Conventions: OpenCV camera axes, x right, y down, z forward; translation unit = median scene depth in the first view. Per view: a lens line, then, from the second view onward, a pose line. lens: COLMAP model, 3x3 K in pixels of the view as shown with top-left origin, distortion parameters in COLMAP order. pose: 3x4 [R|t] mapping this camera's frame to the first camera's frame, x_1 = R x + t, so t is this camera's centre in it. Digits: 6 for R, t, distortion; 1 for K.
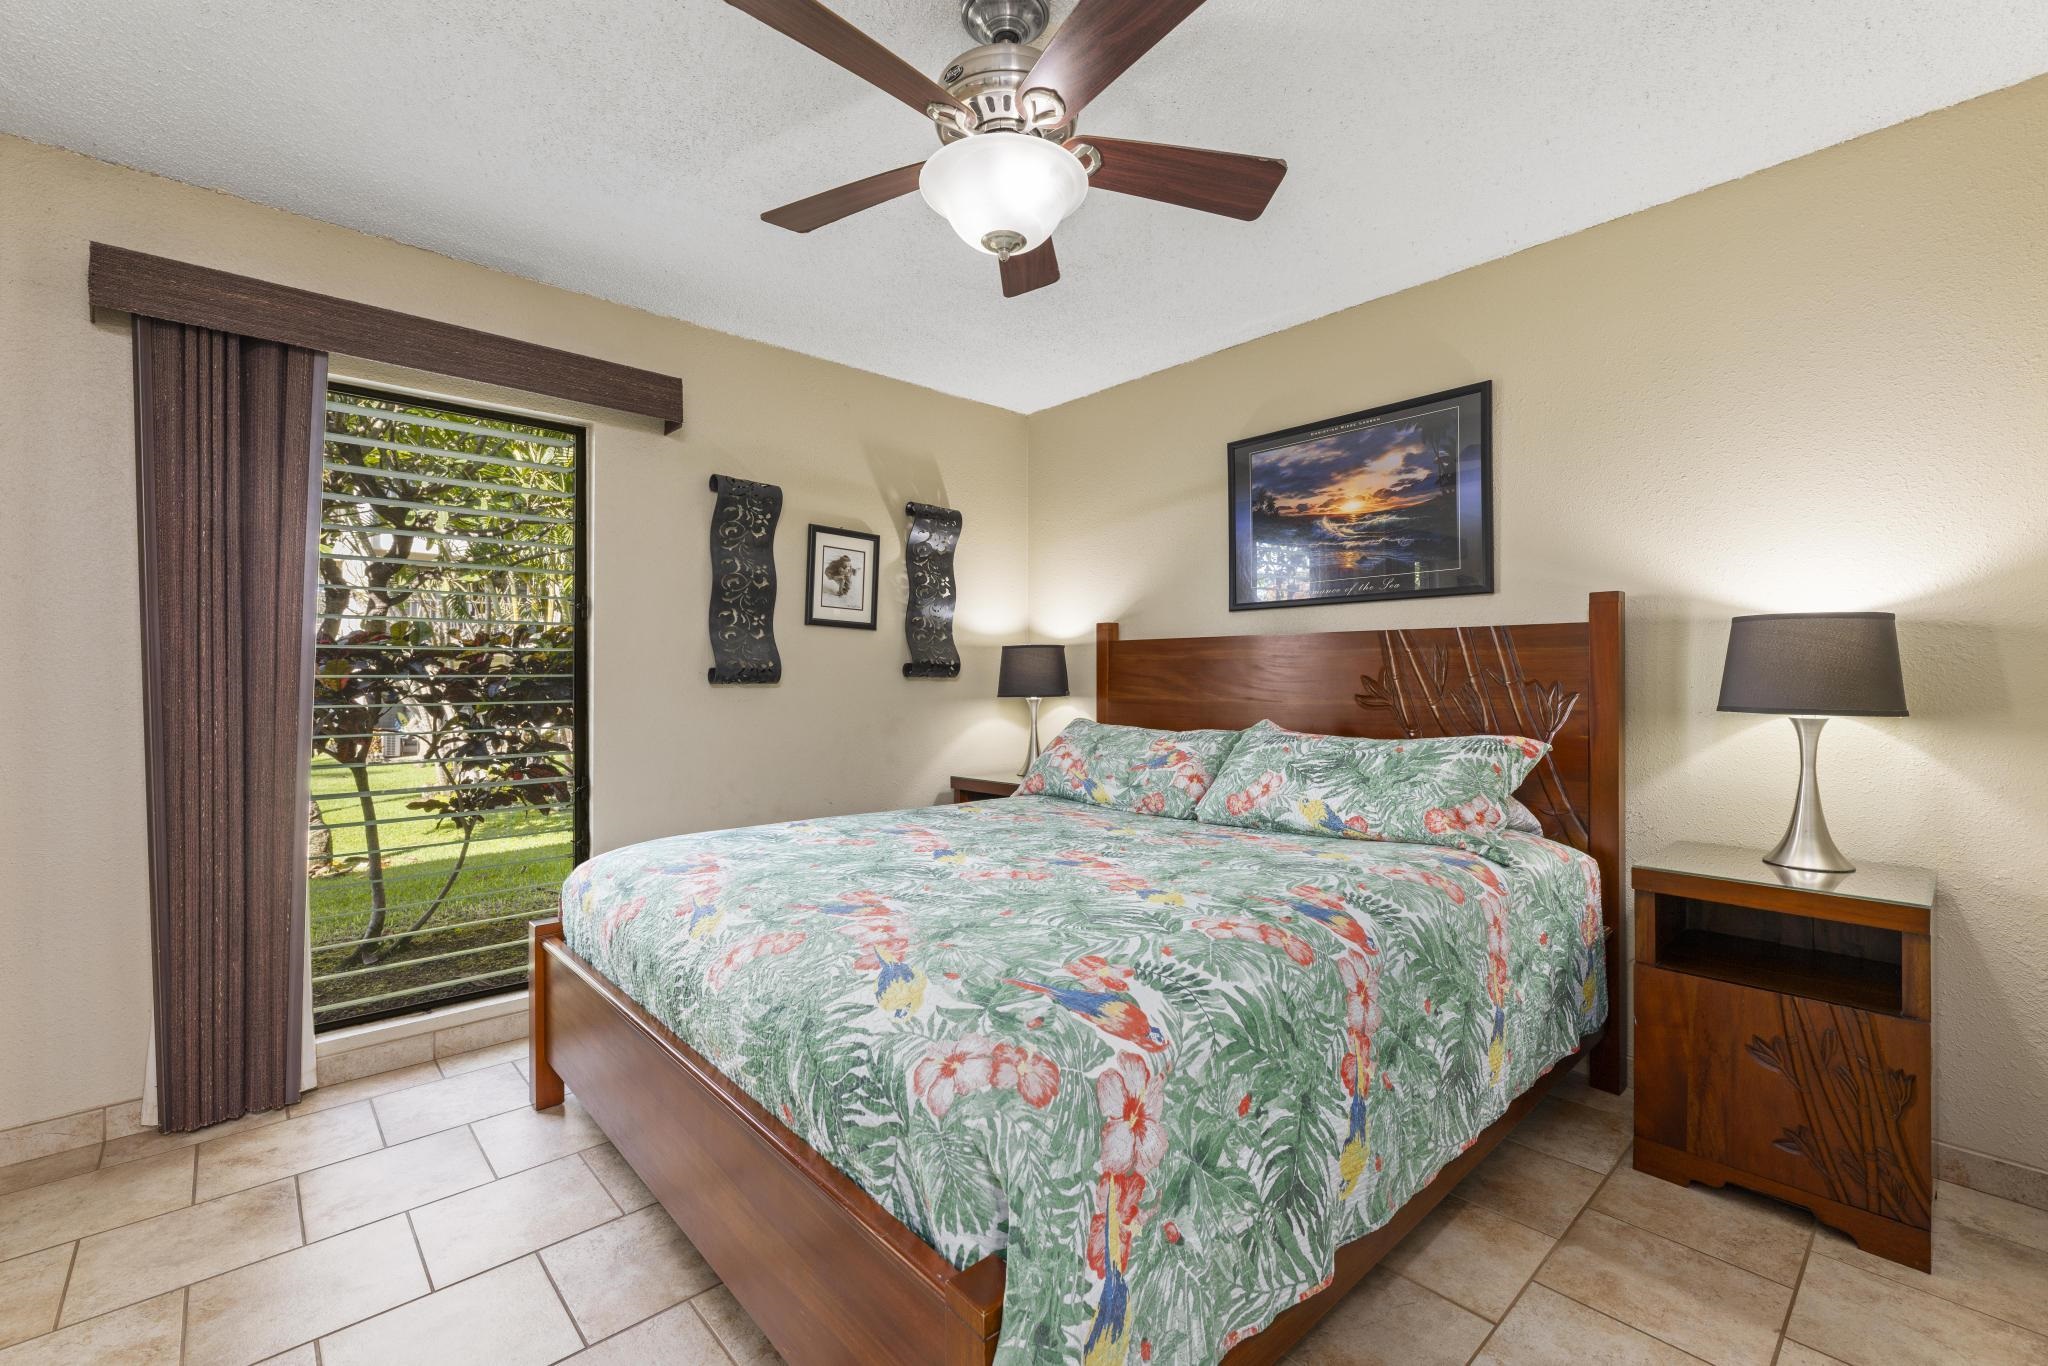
lens RADIAL K [[857.8, 0, 993.5], [0, 857.8, 706.7], [0, 0, 1]] dist [0.003432, -0.000657]
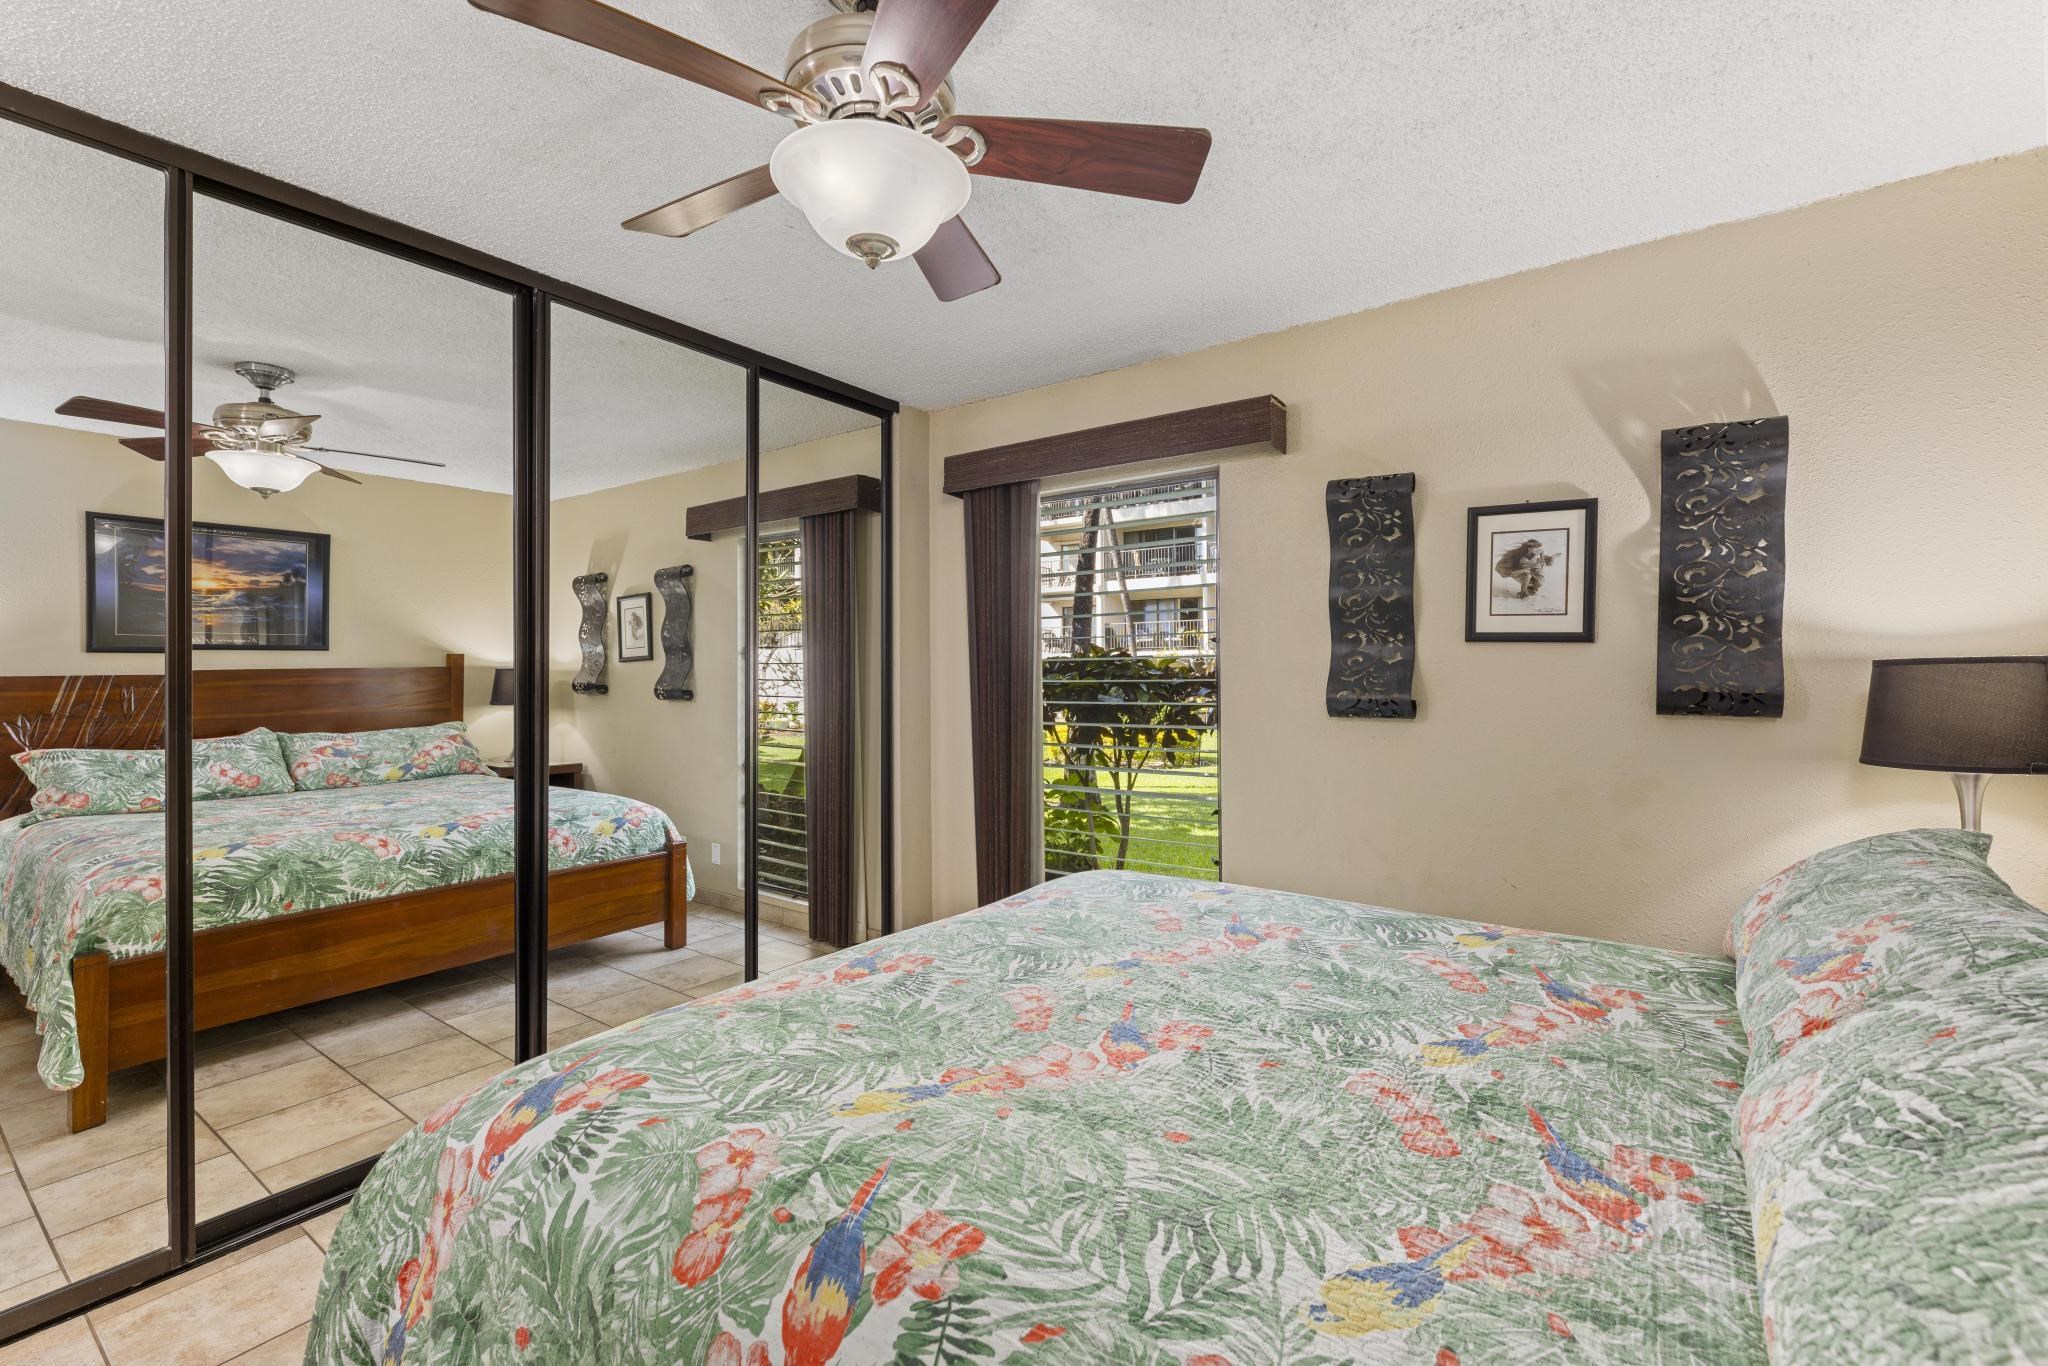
lens RADIAL K [[857.8, 0, 1041.0], [0, 857.8, 660.7], [0, 0, 1]] dist [0.003432, -0.000657]
pose [[0.243795, -0.010812, -0.969767, 0.913030], [-0.023317, 0.999583, -0.017007, -0.121788], [0.969547, 0.026758, 0.243441, 0.967286]]
